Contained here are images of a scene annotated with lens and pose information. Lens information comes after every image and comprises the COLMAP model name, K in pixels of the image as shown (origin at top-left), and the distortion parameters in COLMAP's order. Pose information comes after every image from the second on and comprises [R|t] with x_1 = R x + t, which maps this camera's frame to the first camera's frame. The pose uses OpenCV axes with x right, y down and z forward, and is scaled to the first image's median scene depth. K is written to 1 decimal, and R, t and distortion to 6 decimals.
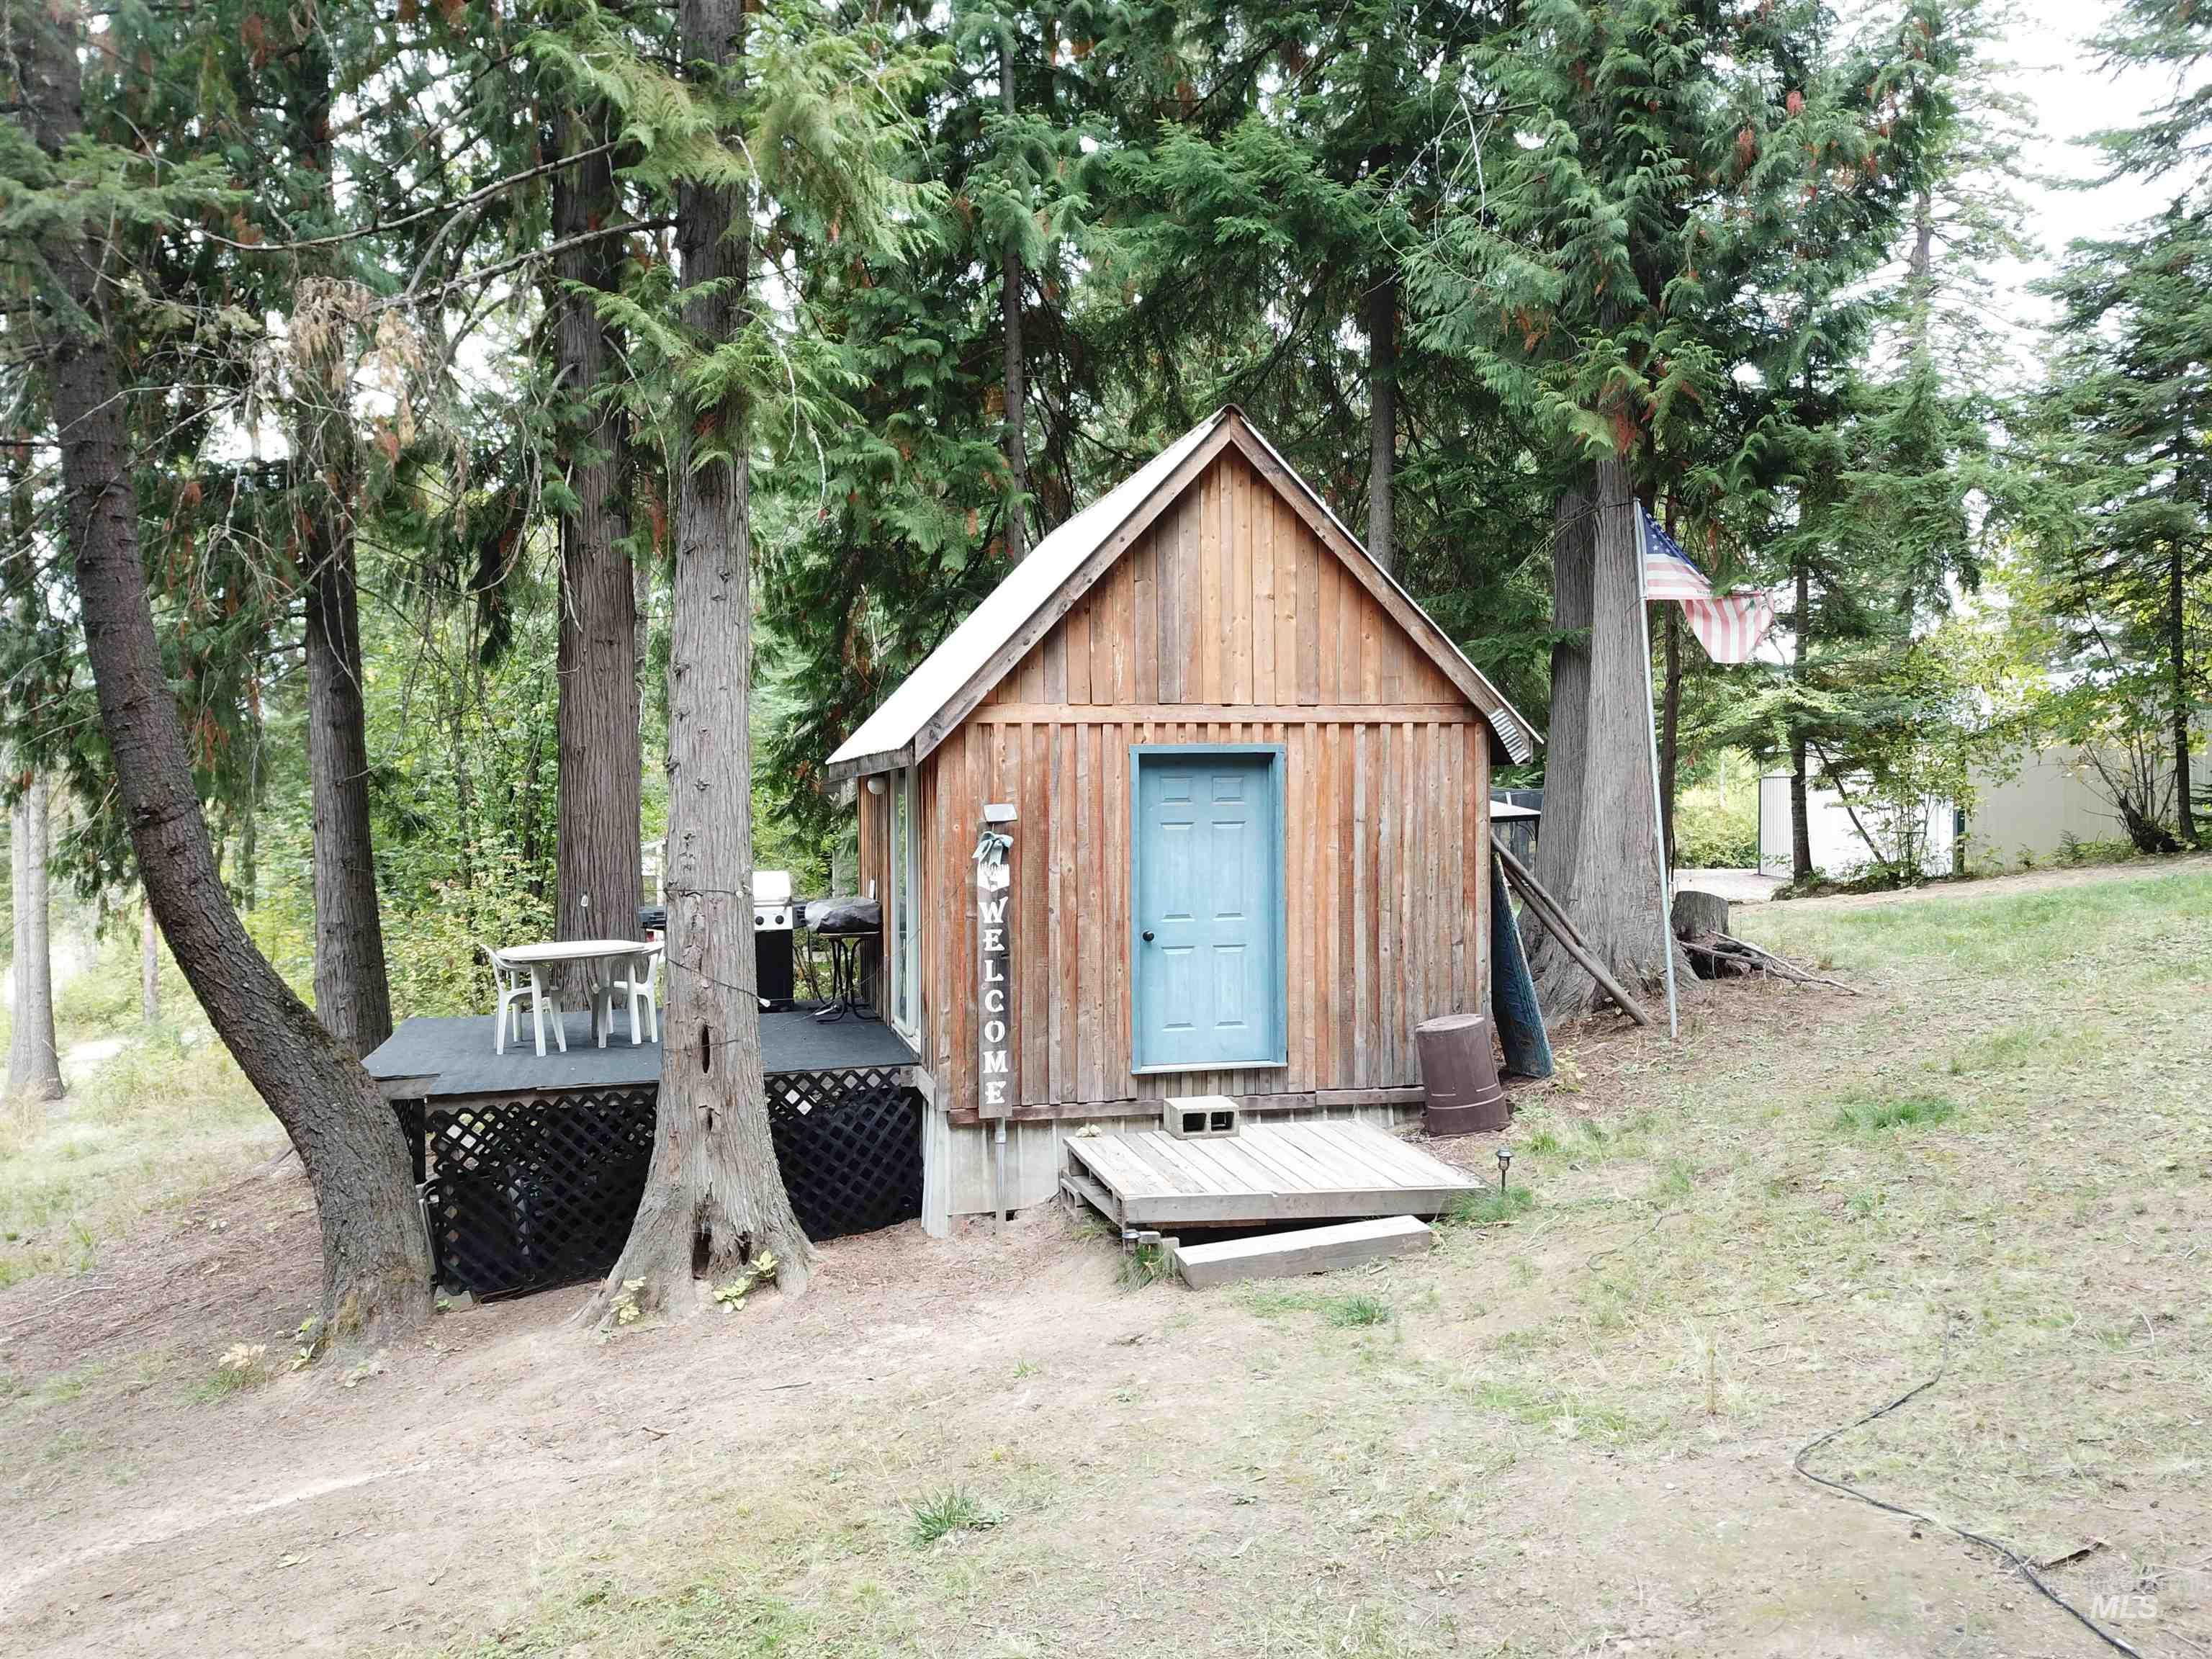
lens RADIAL K [[1674.7, 0, 1093.5], [0, 1674.7, 818.2], [0, 0, 1]] dist [0.092417, -0.132352]
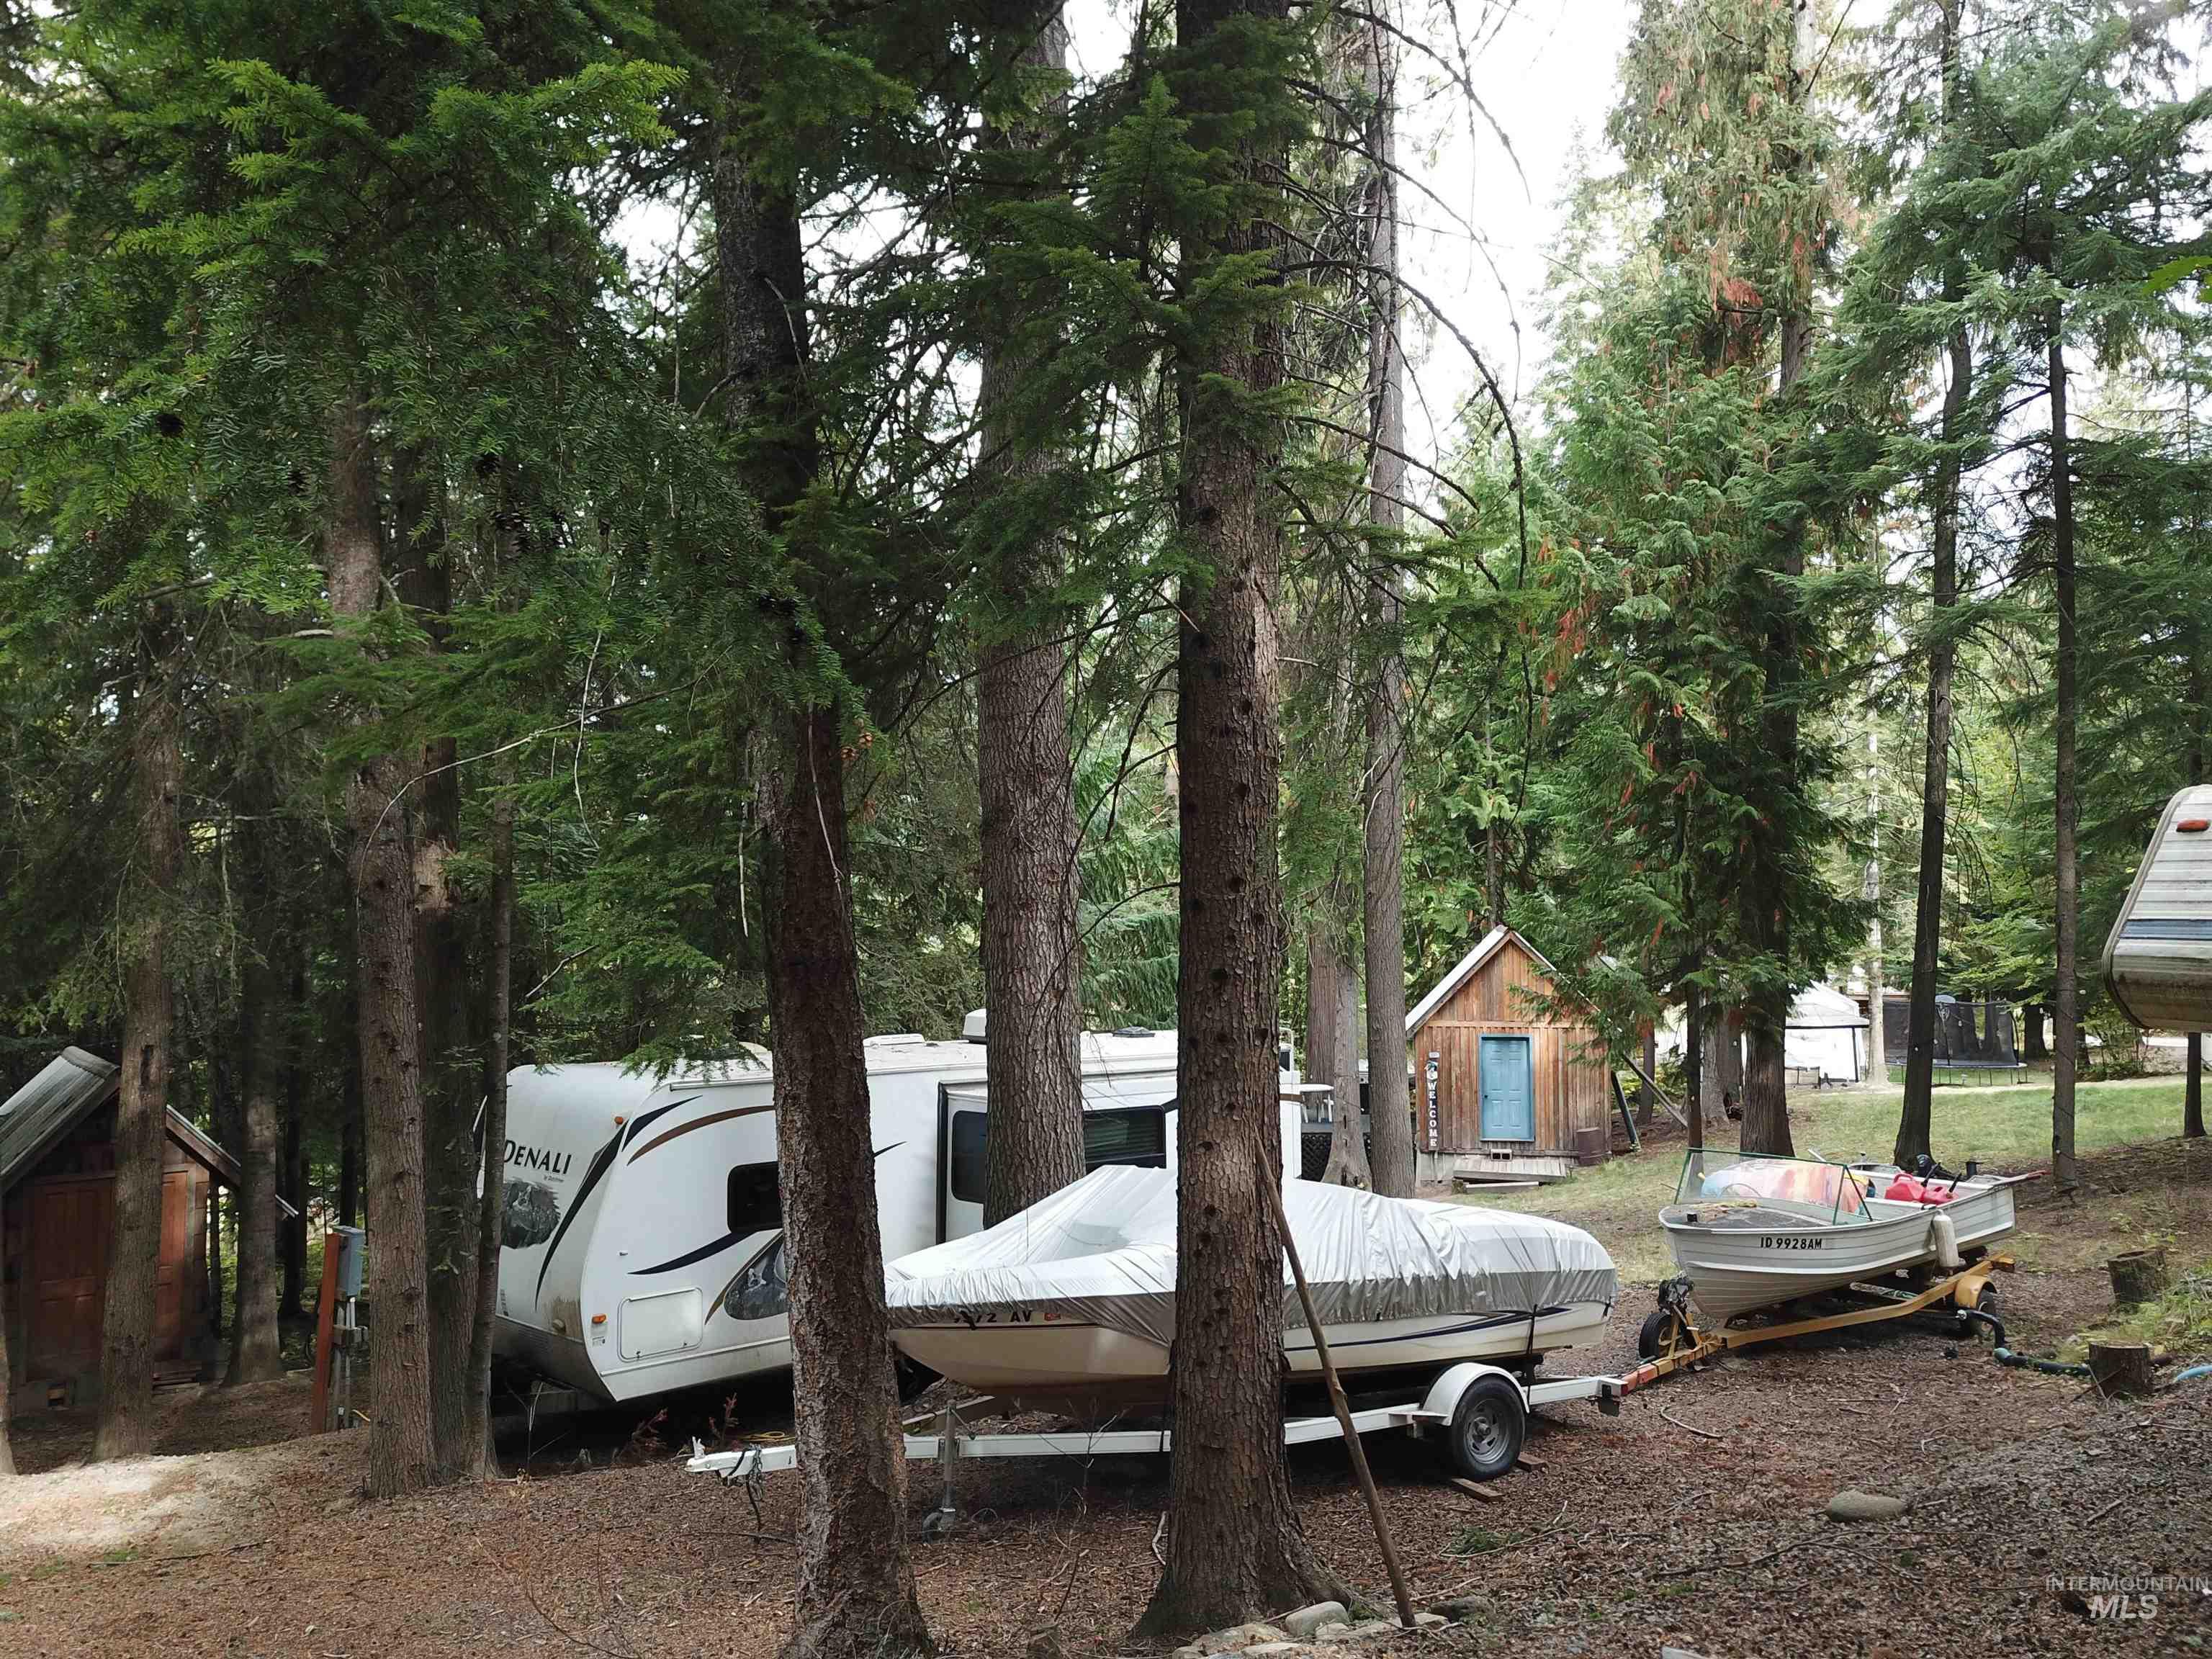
lens RADIAL K [[1689.2, 0, 1098.2], [0, 1689.2, 846.8], [0, 0, 1]] dist [0.006894, 0.002725]
pose [[0.905911, -0.011483, -0.423312, 0.709281], [-0.007220, 0.999068, -0.042553, -0.250599], [0.423406, 0.041605, 0.904984, -2.144100]]
